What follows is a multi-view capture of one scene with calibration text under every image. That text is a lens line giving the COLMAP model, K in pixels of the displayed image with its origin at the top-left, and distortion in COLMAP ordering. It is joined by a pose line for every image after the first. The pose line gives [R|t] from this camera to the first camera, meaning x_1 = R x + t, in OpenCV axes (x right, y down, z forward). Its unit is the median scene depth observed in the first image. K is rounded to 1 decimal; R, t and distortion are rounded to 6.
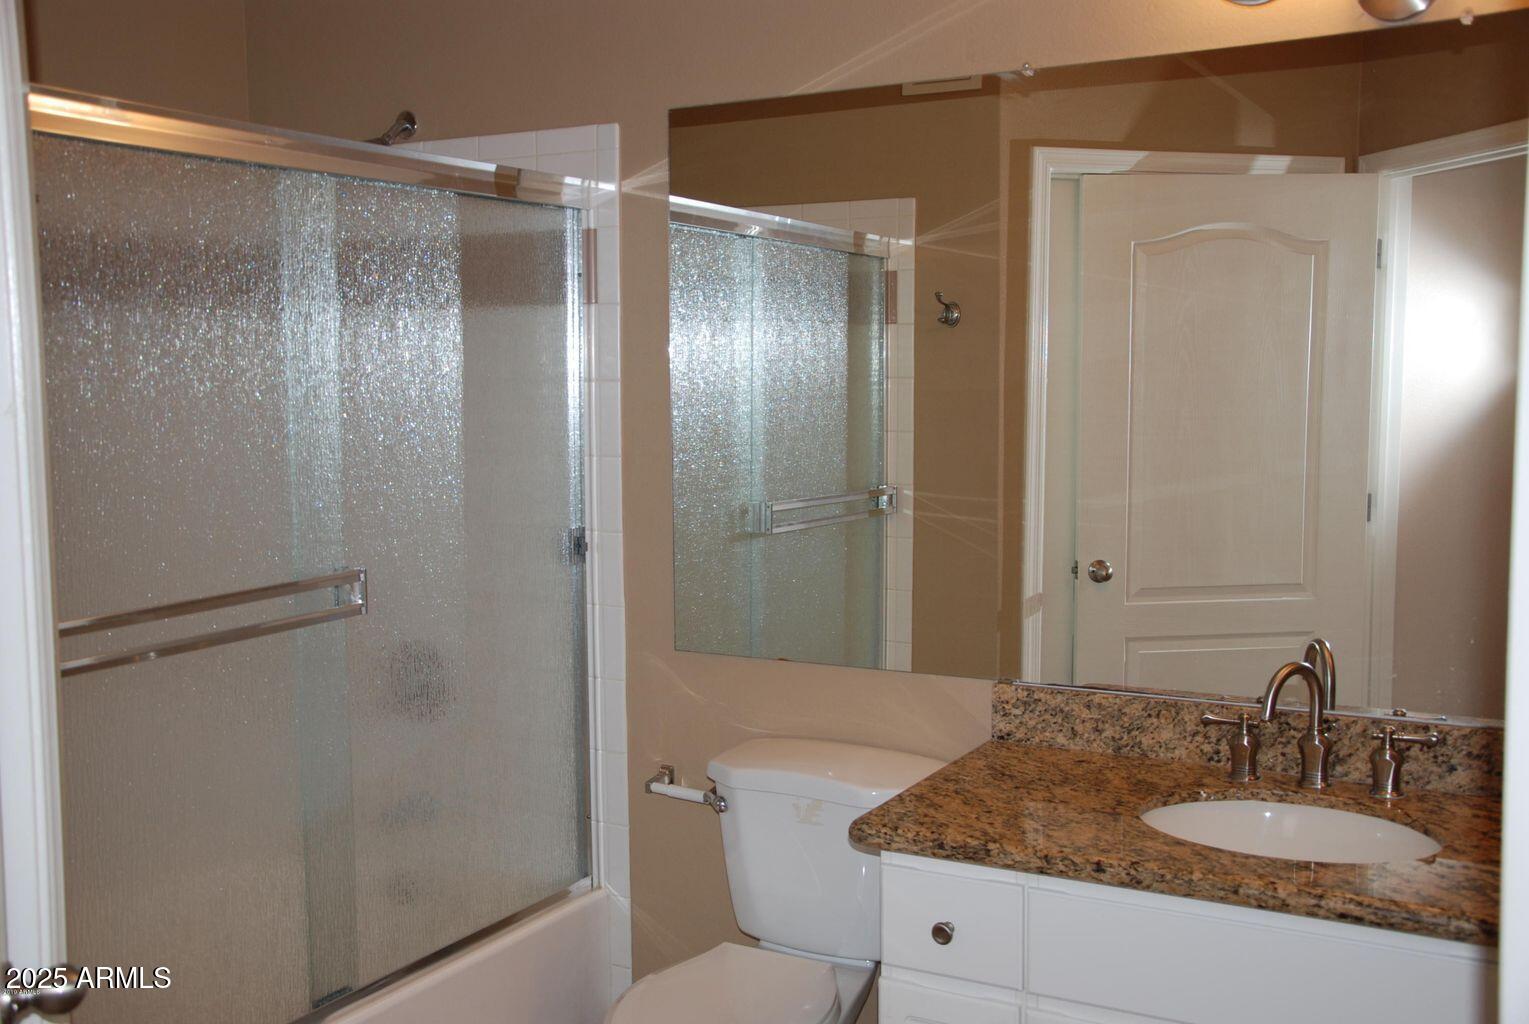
lens RADIAL K [[1550.4, 0, 764.5], [0, 1550.4, 512.0], [0, 0, 1]] dist [-0.026796, 0.205781]
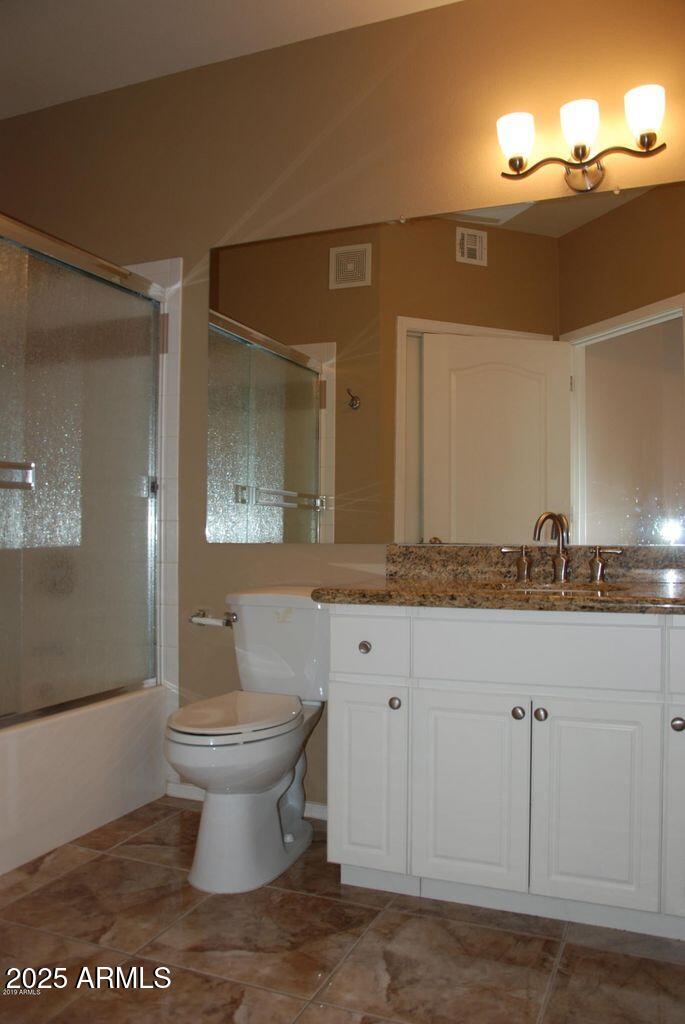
lens RADIAL K [[837.4, 0, 342.5], [0, 837.4, 512.0], [0, 0, 1]] dist [-0.088535, 0.014640]
pose [[0.992746, 0.012153, 0.119617, -0.021895], [0.001620, 0.993436, -0.114382, 0.192536], [-0.120222, 0.113746, 0.986209, 0.040944]]
